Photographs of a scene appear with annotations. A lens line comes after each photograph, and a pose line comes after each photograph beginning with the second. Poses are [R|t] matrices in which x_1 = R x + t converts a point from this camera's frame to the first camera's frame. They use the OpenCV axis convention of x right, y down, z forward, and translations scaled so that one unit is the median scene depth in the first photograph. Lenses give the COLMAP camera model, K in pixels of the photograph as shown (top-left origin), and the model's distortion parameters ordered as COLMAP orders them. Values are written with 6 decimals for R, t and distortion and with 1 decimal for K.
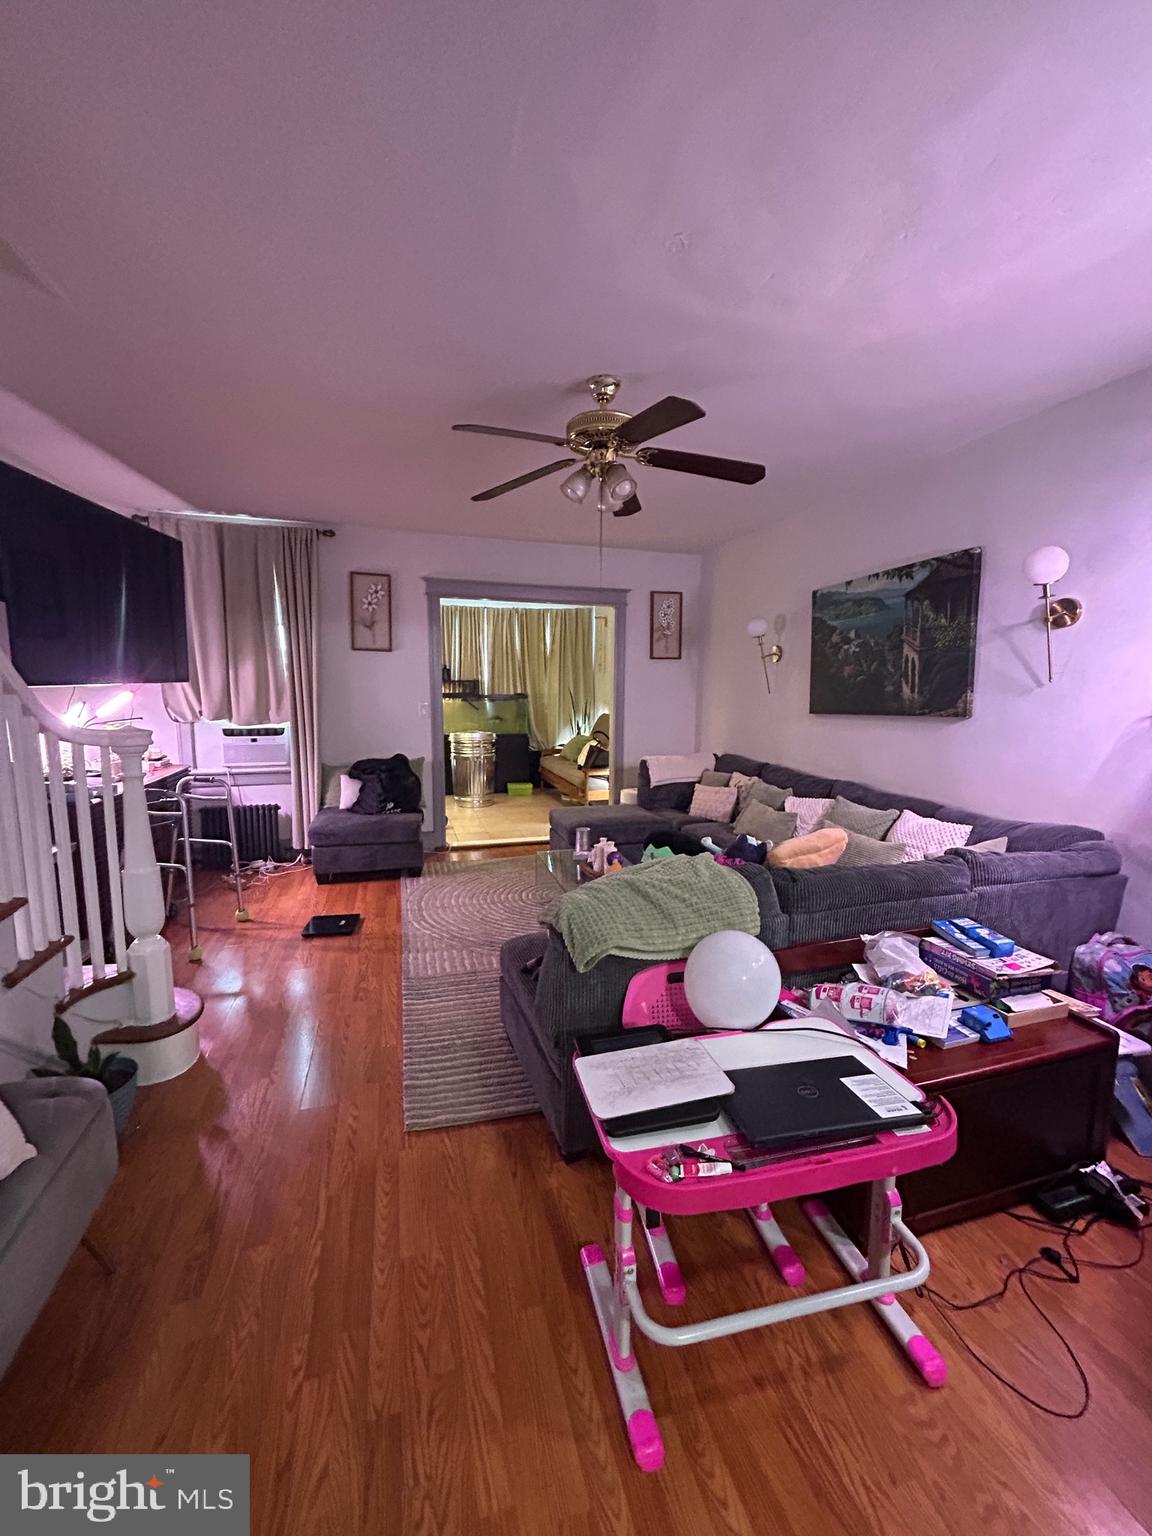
lens RADIAL K [[625.4, 0, 579.1], [0, 625.4, 768.2], [0, 0, 1]] dist [0.003041, 0.000544]
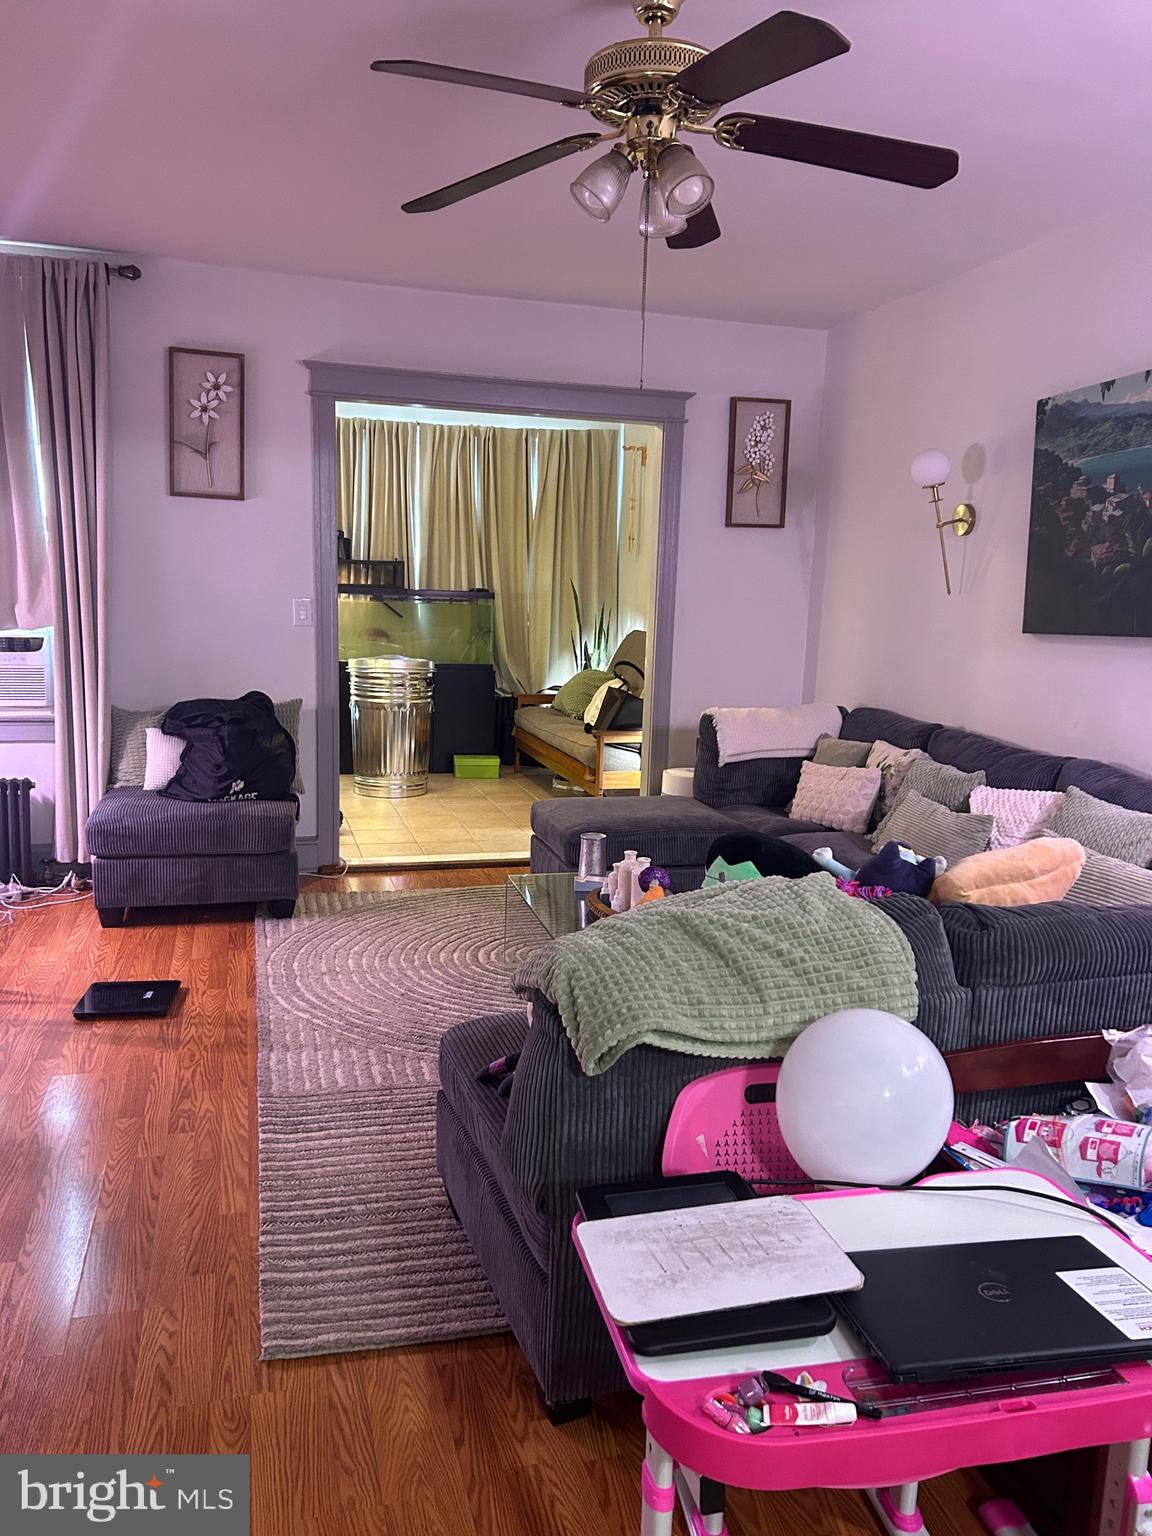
lens RADIAL K [[1164.1, 0, 569.1], [0, 1164.1, 772.7], [0, 0, 1]] dist [0.053971, -0.053757]
pose [[0.999594, 0.025803, -0.012125, -0.005795], [-0.025413, 0.999188, 0.031281, 0.016888], [0.012922, -0.030960, 0.999437, -0.015426]]
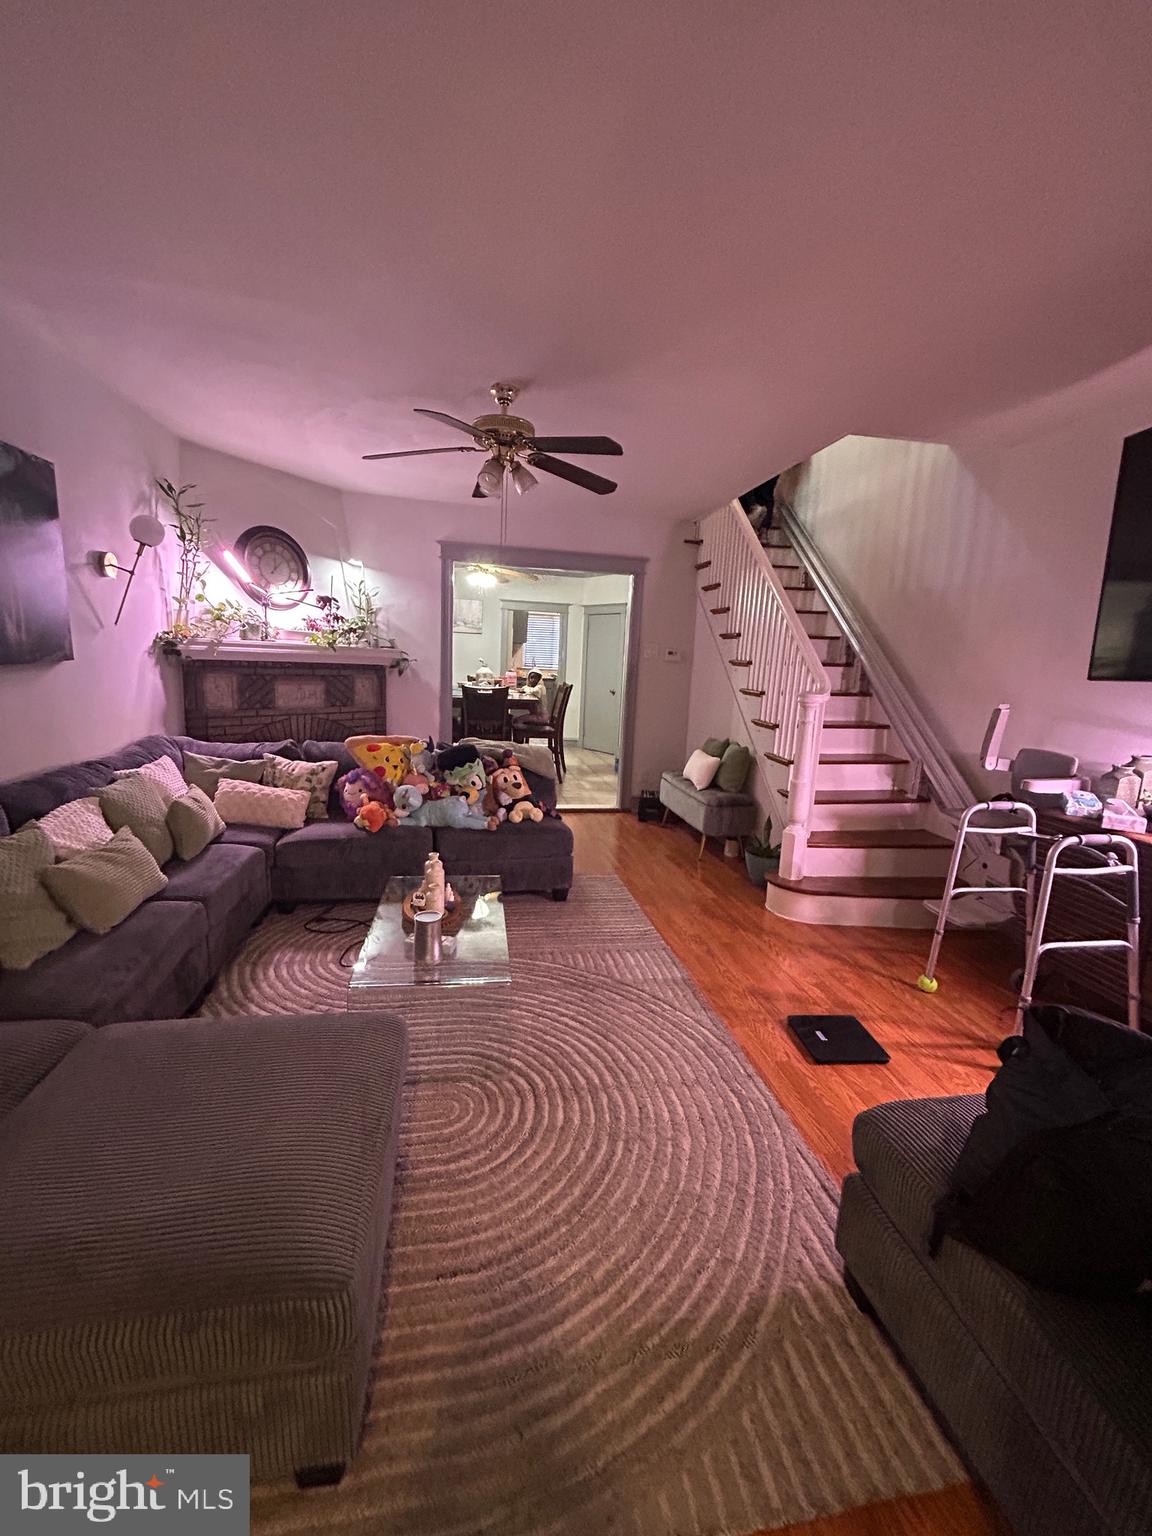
lens RADIAL K [[625.4, 0, 578.6], [0, 625.4, 769.6], [0, 0, 1]] dist [0.003041, 0.000544]
pose [[-0.994027, -0.068245, 0.085164, -0.236243], [-0.039099, 0.951256, 0.305913, -0.283544], [-0.101890, 0.300756, -0.948243, 2.199488]]
